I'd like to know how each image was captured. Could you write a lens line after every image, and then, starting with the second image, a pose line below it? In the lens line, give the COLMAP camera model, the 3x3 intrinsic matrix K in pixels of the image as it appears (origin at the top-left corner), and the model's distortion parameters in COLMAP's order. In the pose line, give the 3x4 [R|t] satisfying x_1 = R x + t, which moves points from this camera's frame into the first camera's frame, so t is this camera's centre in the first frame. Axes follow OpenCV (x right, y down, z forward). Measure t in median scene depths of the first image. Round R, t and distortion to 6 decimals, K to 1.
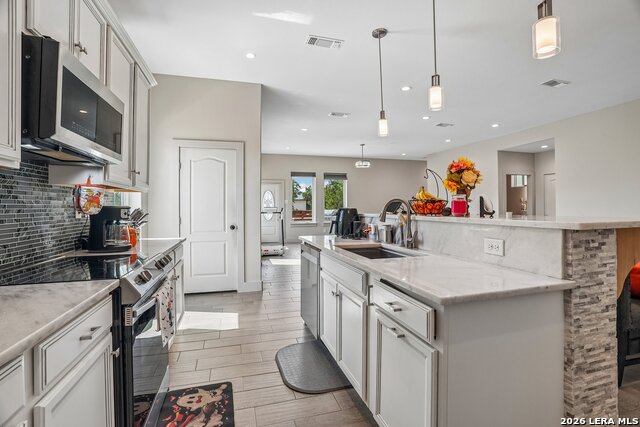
lens RADIAL K [[297.7, 0, 322.8], [0, 297.7, 207.5], [0, 0, 1]] dist [-0.076951, 0.023022]
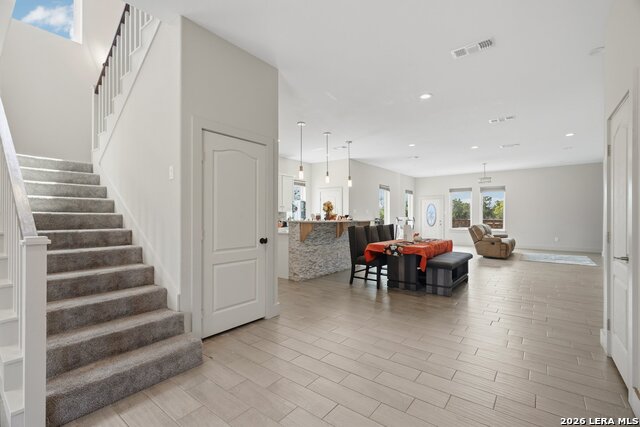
lens RADIAL K [[284.7, 0, 321.3], [0, 284.7, 215.6], [0, 0, 1]] dist [-0.000121, -0.000024]
pose [[0.588292, 0.005332, -0.808631, 0.897831], [-0.007212, 0.999973, 0.001347, -0.004768], [0.808616, 0.005039, 0.588315, -0.256006]]
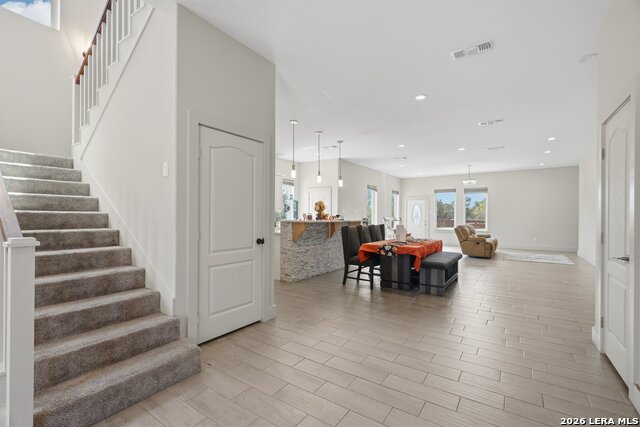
lens RADIAL K [[284.7, 0, 321.3], [0, 284.7, 215.6], [0, 0, 1]] dist [-0.000121, -0.000024]
pose [[0.634928, 0.008728, -0.772522, 0.872331], [-0.011760, 0.999930, 0.001633, -0.004738], [0.772482, 0.008048, 0.634986, -0.271561]]
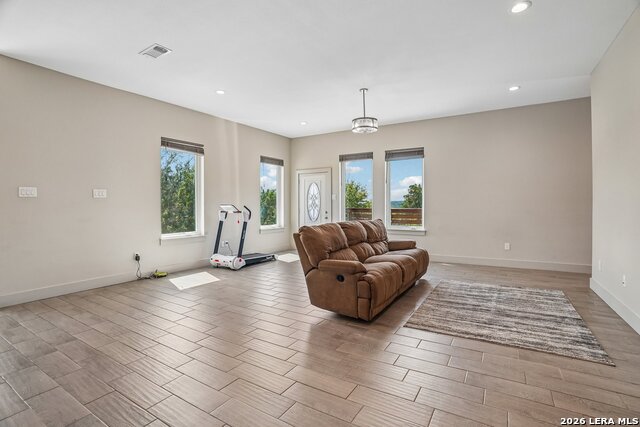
lens RADIAL K [[302.0, 0, 323.6], [0, 302.0, 204.3], [0, 0, 1]] dist [-0.038234, 0.000295]
pose [[0.676377, 0.002551, -0.736551, 0.660876], [-0.000955, 0.999996, 0.002587, -0.004391], [0.736555, -0.001046, 0.676377, 0.768381]]
